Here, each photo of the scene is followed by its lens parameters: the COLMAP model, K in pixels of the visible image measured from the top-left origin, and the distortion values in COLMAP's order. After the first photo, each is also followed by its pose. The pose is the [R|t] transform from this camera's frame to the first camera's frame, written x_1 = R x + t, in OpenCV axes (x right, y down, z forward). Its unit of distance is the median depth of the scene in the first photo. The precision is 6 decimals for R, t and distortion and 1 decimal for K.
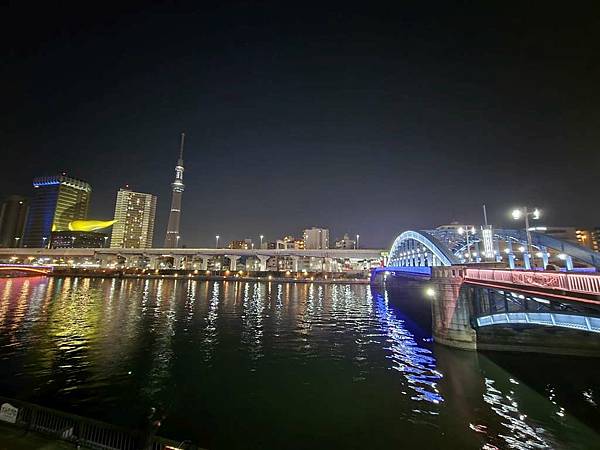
lens RADIAL K [[253.9, 0, 305.7], [0, 253.9, 225.2], [0, 0, 1]] dist [0.000202, 0.000121]
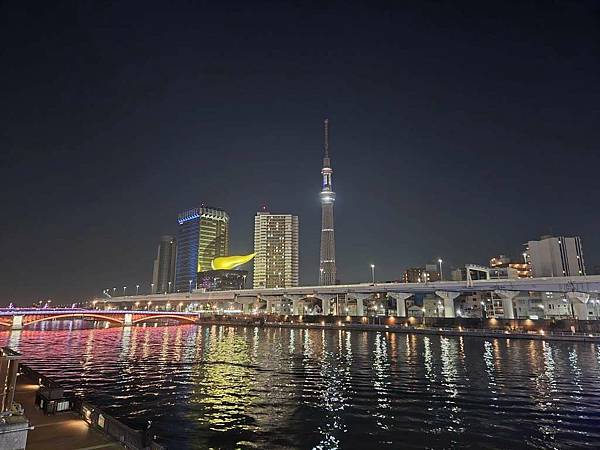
lens RADIAL K [[408.7, 0, 300.0], [0, 408.7, 225.0], [0, 0, 1]] dist [0.081323, -0.049957]
pose [[0.848140, -0.120809, -0.515814, 0.053808], [0.098252, 0.992631, -0.070930, -0.002856], [0.520581, 0.009478, 0.853759, -0.025301]]
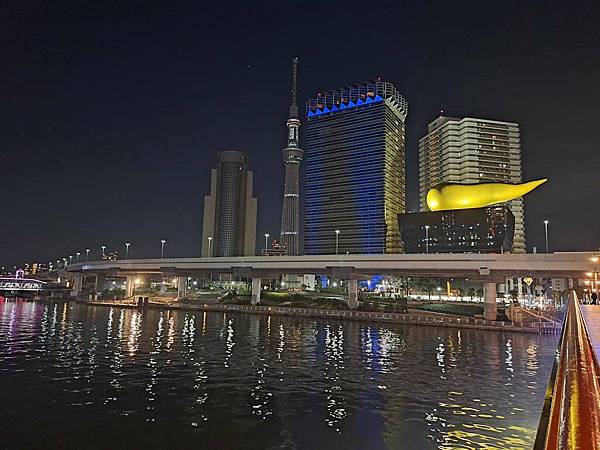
lens RADIAL K [[458.1, 0, 300.0], [0, 458.1, 225.0], [0, 0, 1]] dist [0.093246, -0.081209]
pose [[0.937953, -0.028579, -0.345584, -1.087006], [0.031265, 0.999509, 0.002200, 0.043492], [0.345351, -0.012868, 0.938385, 0.303054]]
